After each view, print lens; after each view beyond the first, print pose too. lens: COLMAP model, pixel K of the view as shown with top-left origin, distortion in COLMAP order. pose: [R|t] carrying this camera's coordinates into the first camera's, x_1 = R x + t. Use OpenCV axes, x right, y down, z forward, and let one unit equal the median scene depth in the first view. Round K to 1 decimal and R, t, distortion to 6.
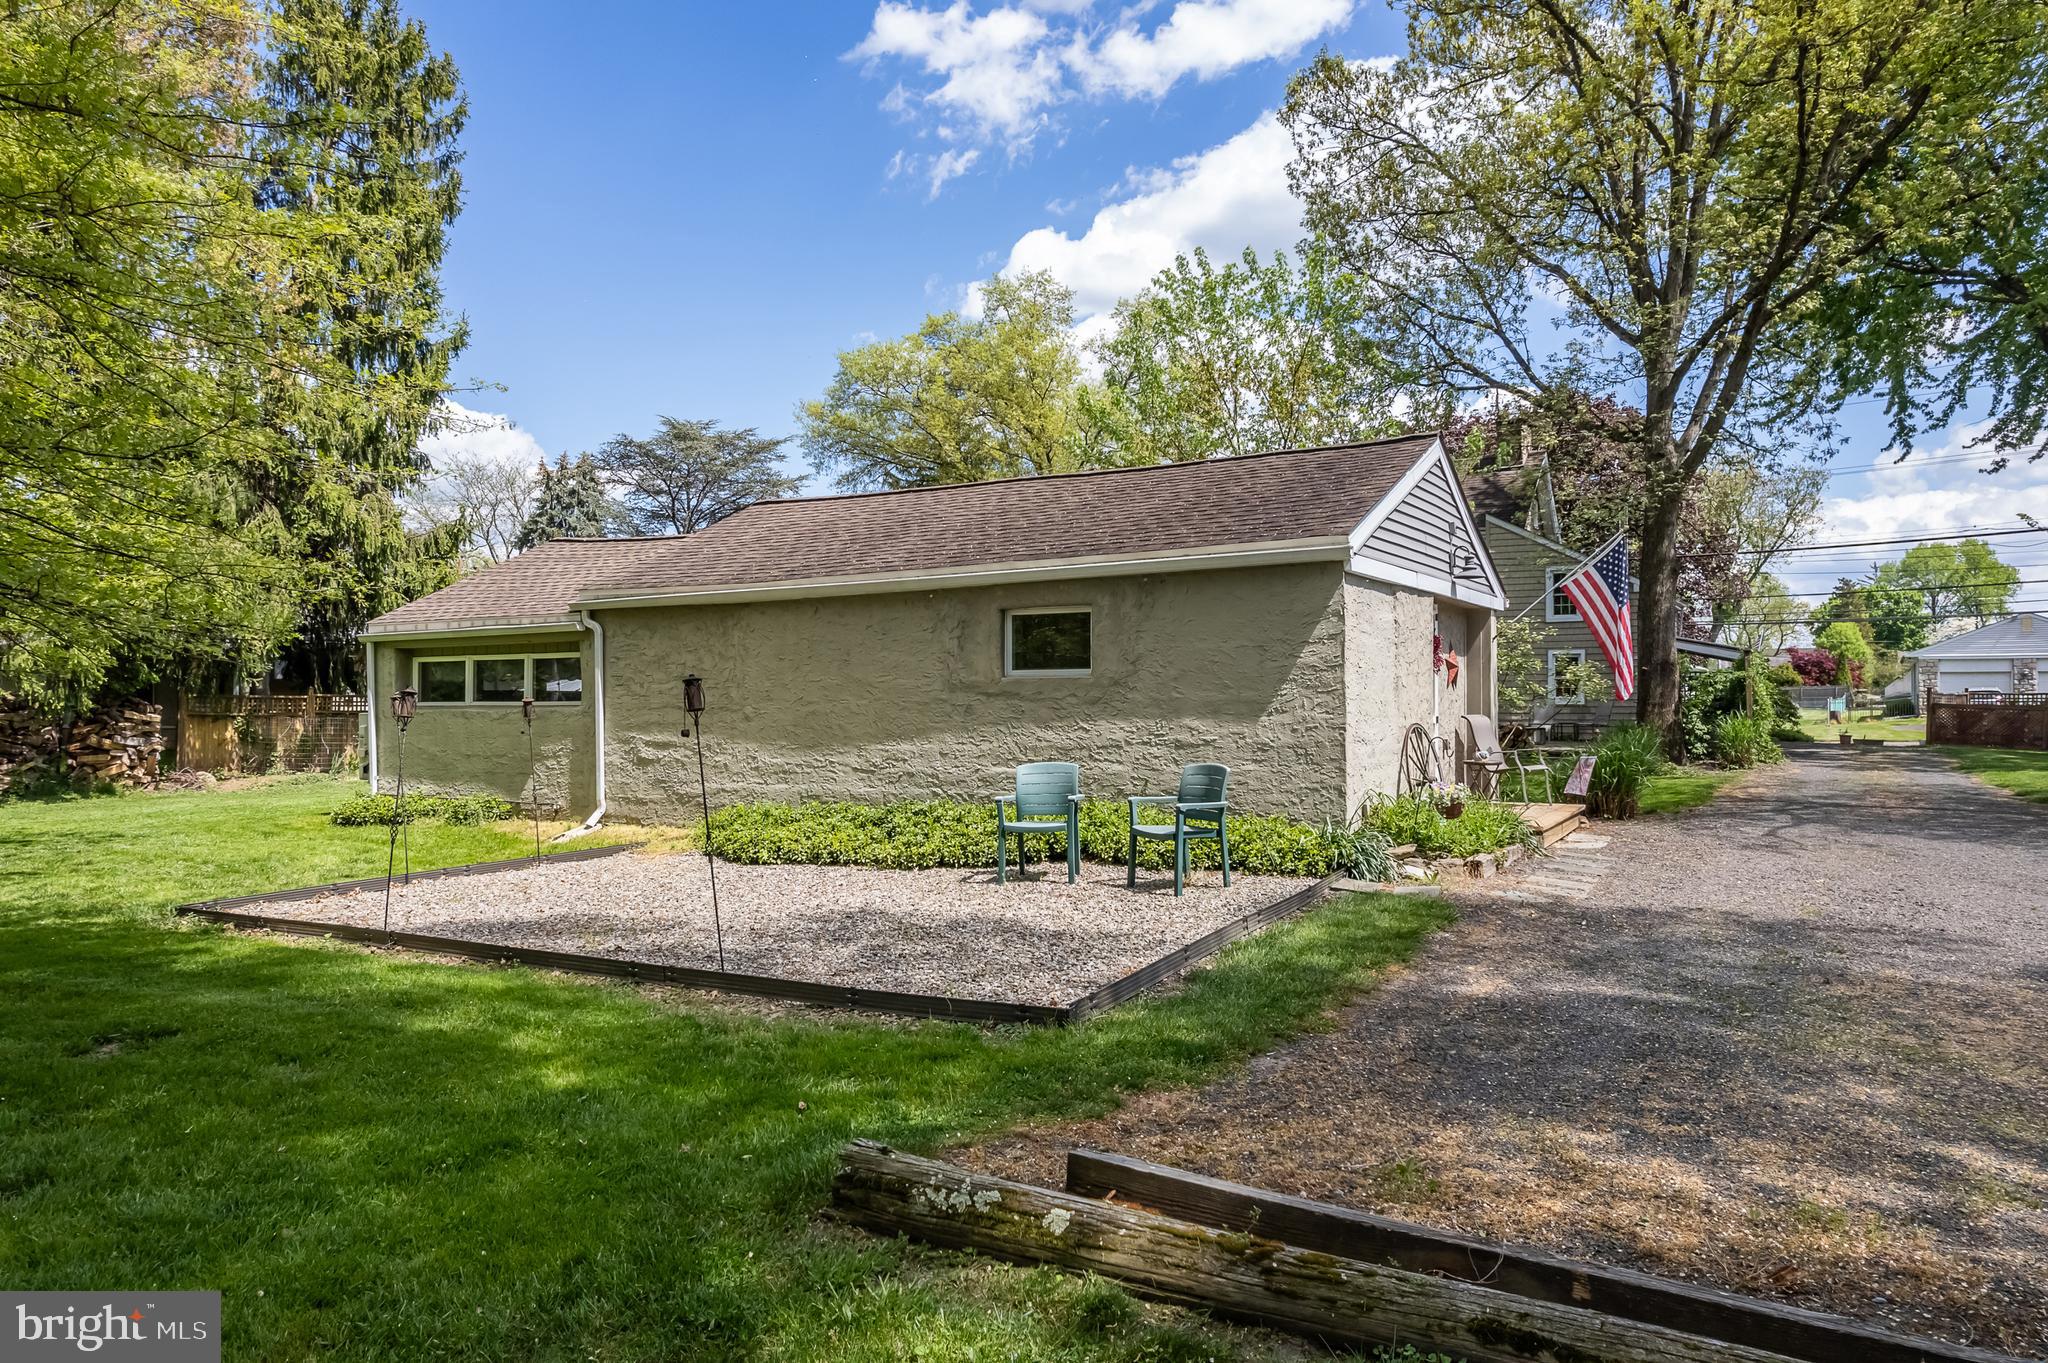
lens RADIAL K [[1318.2, 0, 1037.1], [0, 1318.2, 686.1], [0, 0, 1]] dist [-0.071753, 0.066094]
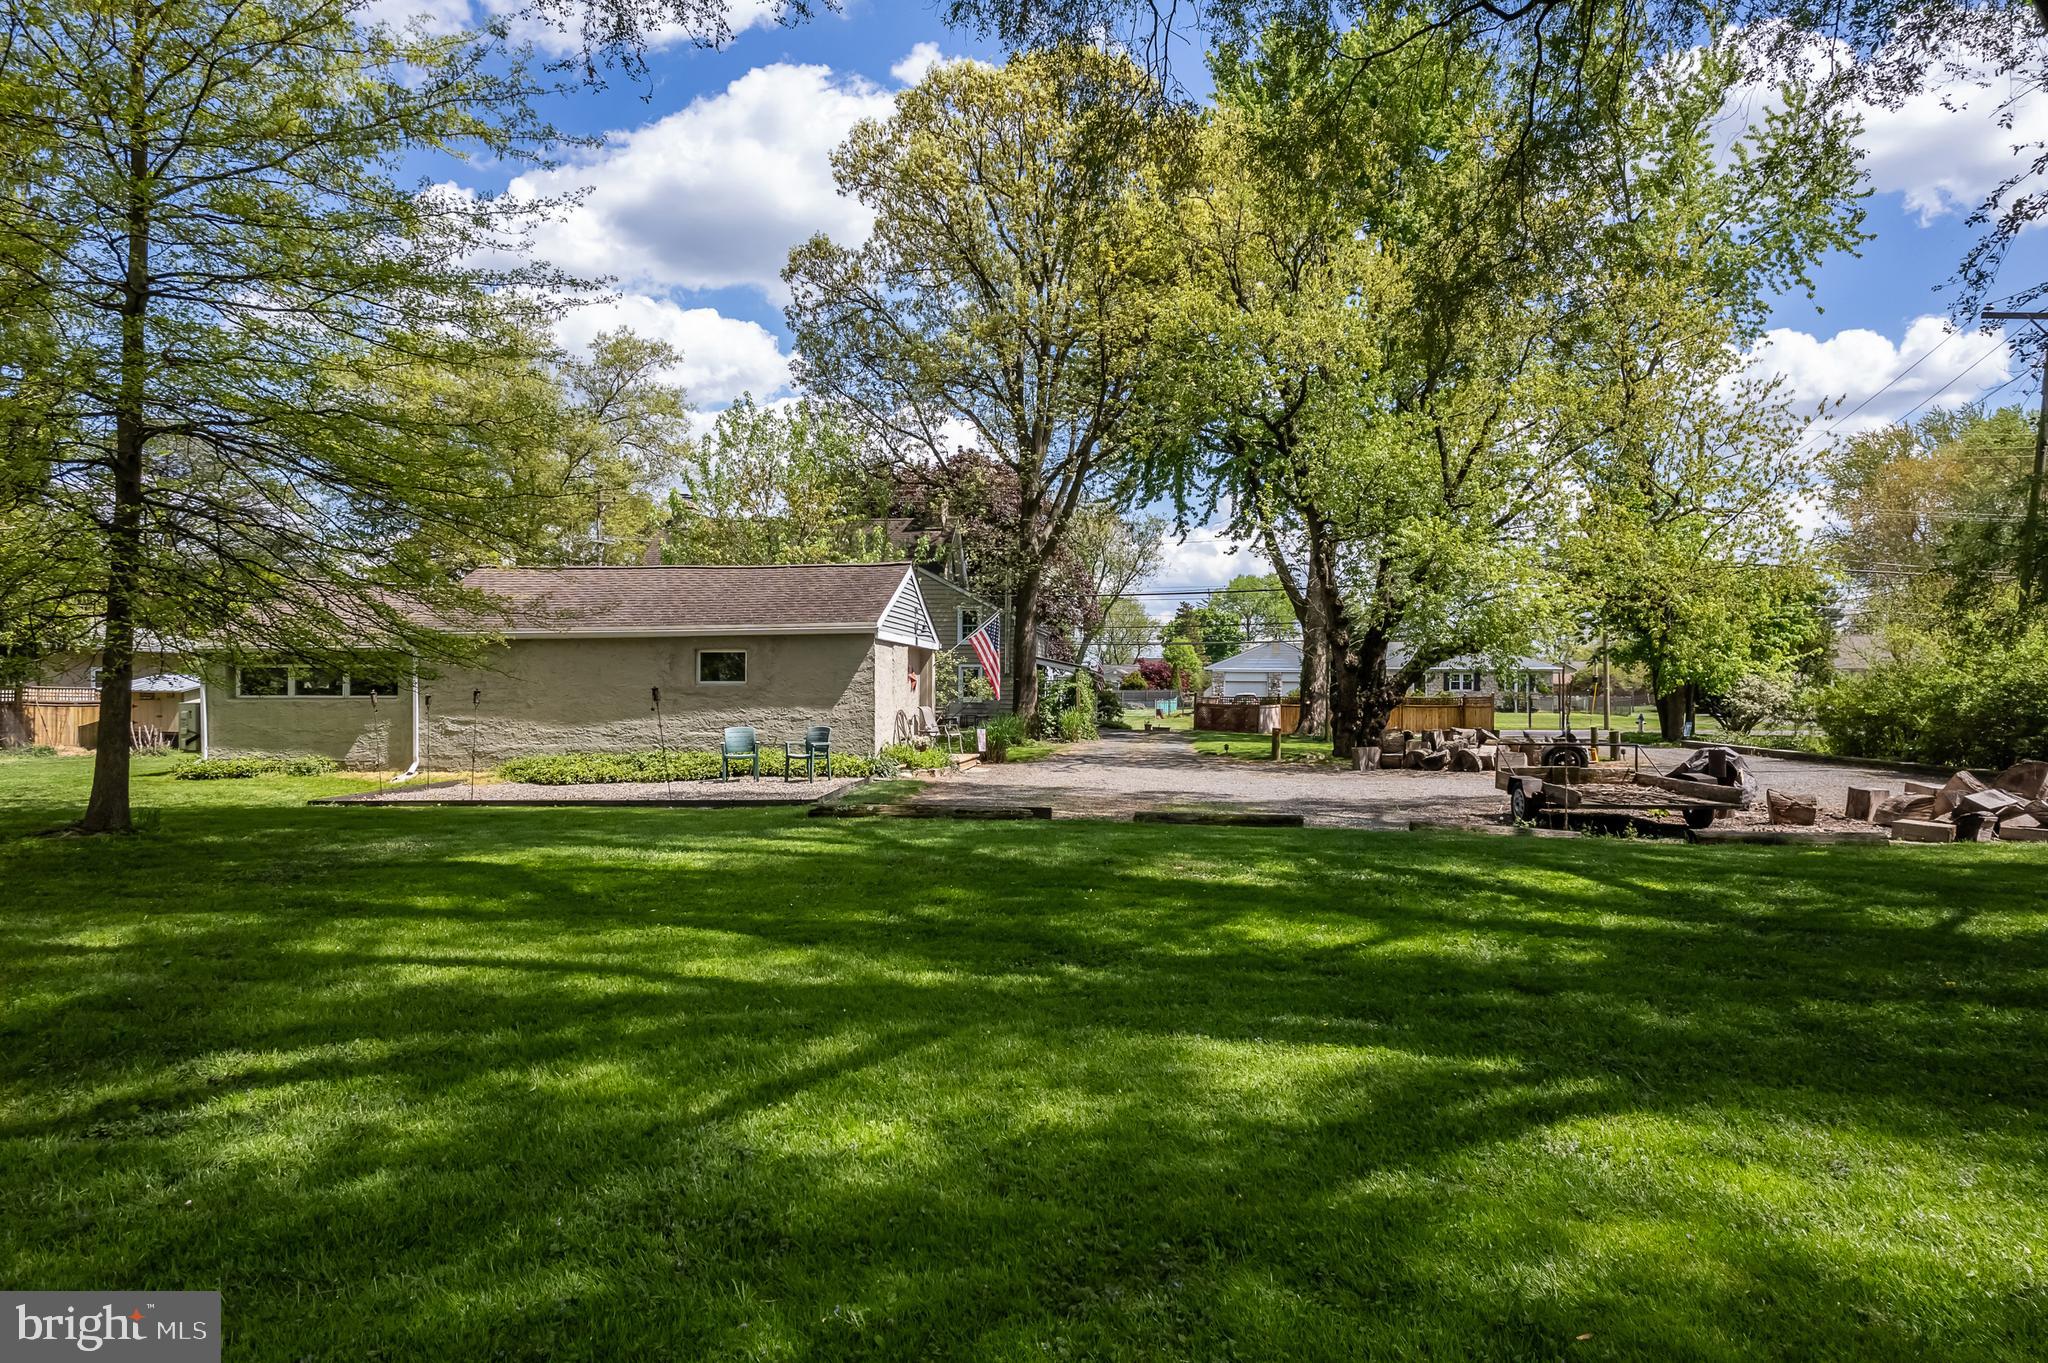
lens RADIAL K [[1318.2, 0, 1108.8], [0, 1318.2, 687.0], [0, 0, 1]] dist [-0.071753, 0.066094]
pose [[0.881538, 0.009942, 0.472008, -0.182357], [-0.010630, 0.999943, -0.001208, -0.003678], [-0.471993, -0.003953, 0.881594, -0.443713]]
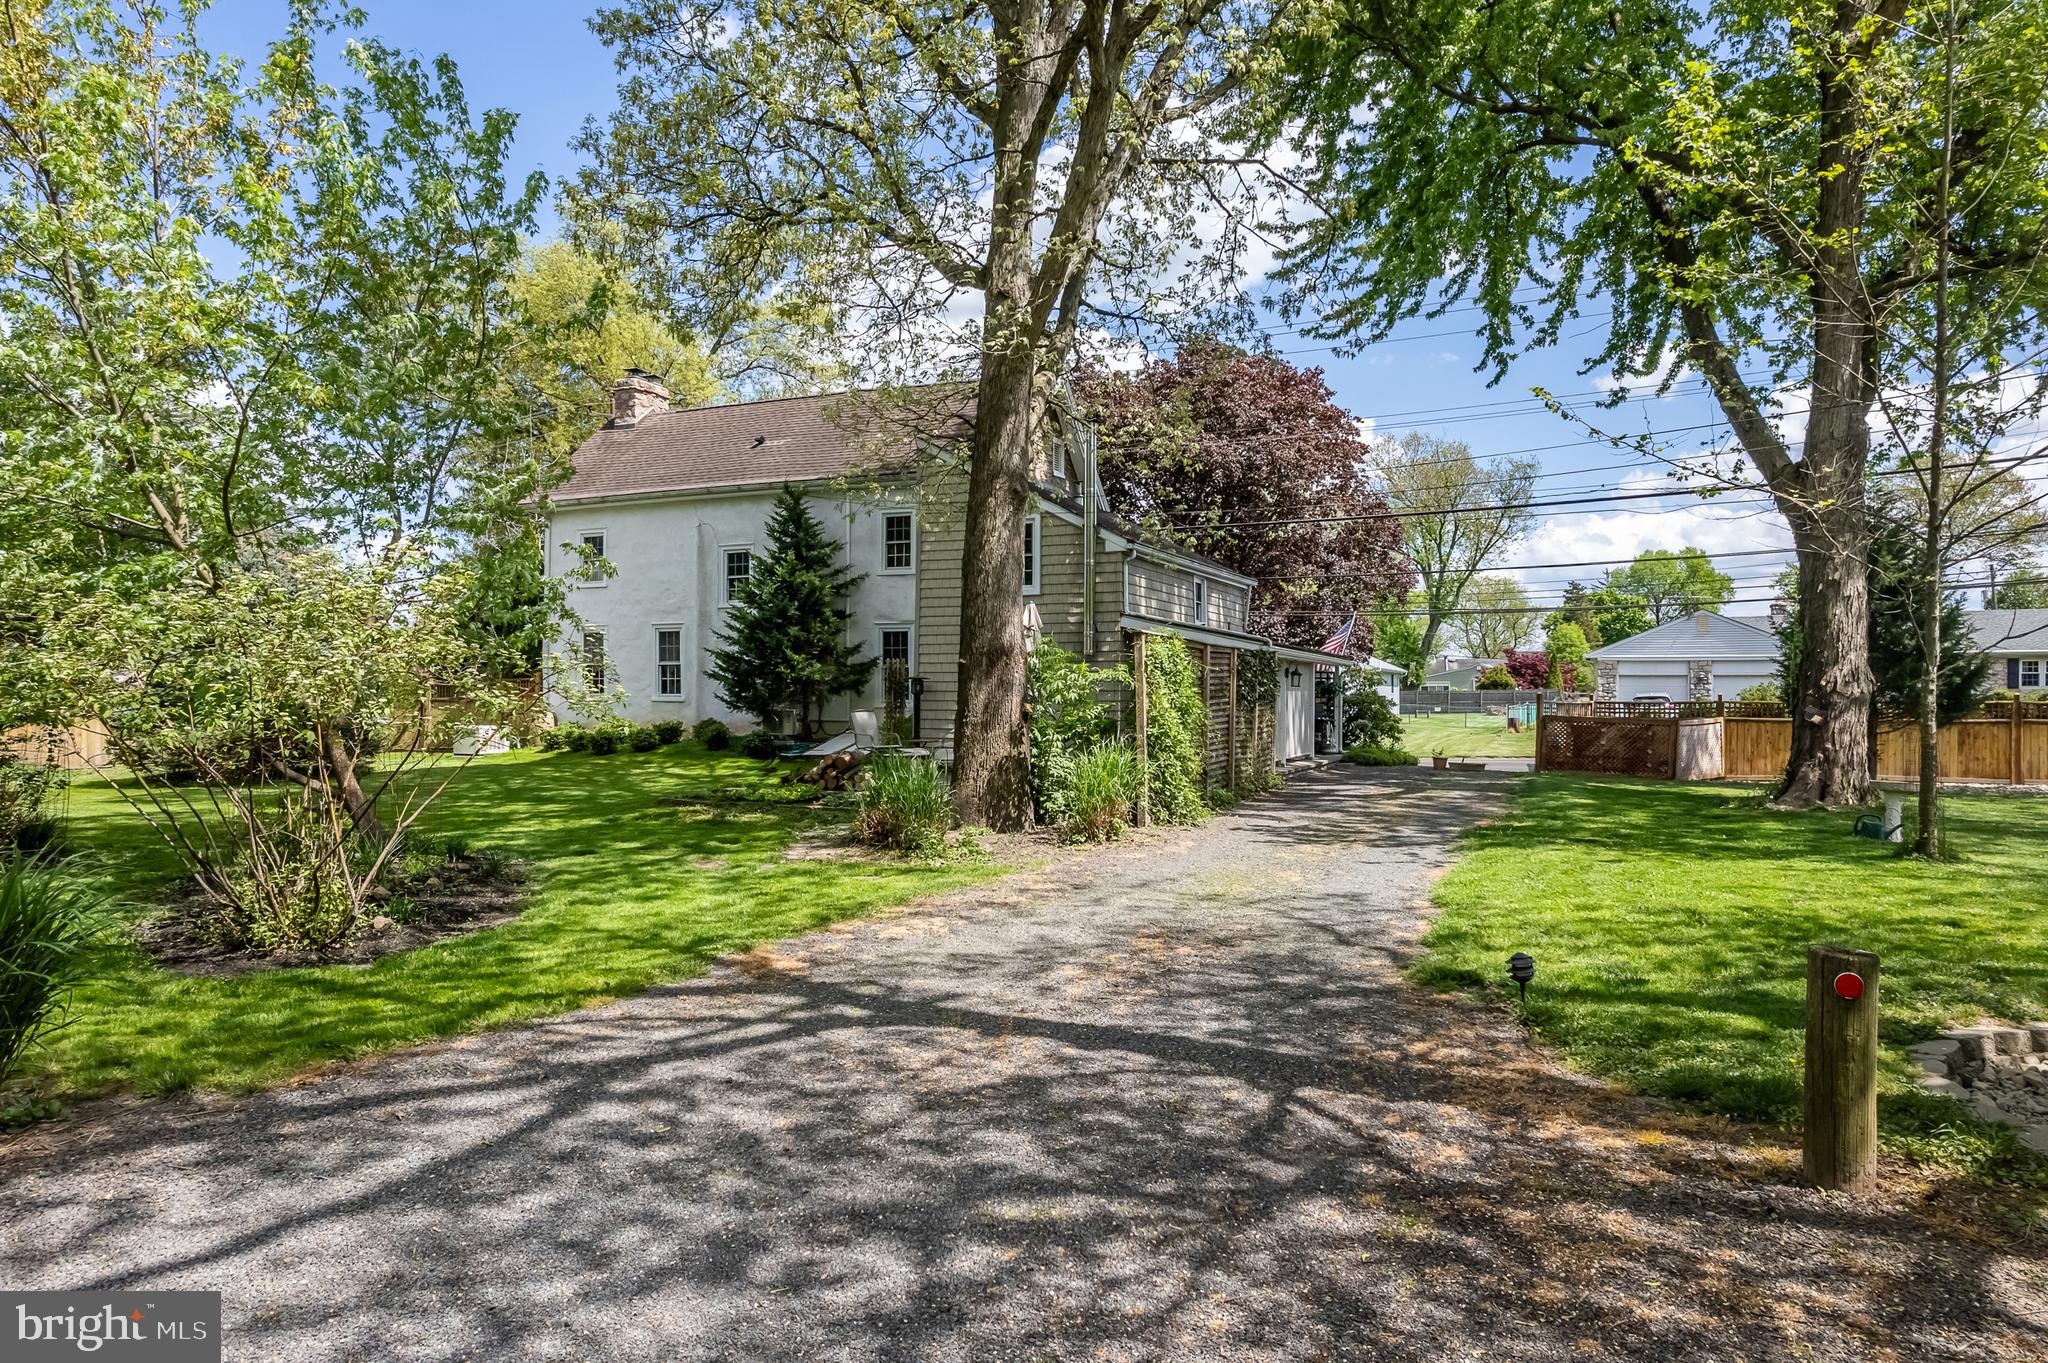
lens RADIAL K [[1318.2, 0, 1035.5], [0, 1318.2, 676.7], [0, 0, 1]] dist [-0.071753, 0.066094]
pose [[0.988822, 0.006737, 0.148948, 0.413877], [-0.005829, 0.999962, -0.006529, -0.003342], [-0.148986, 0.005588, 0.988823, 0.424913]]
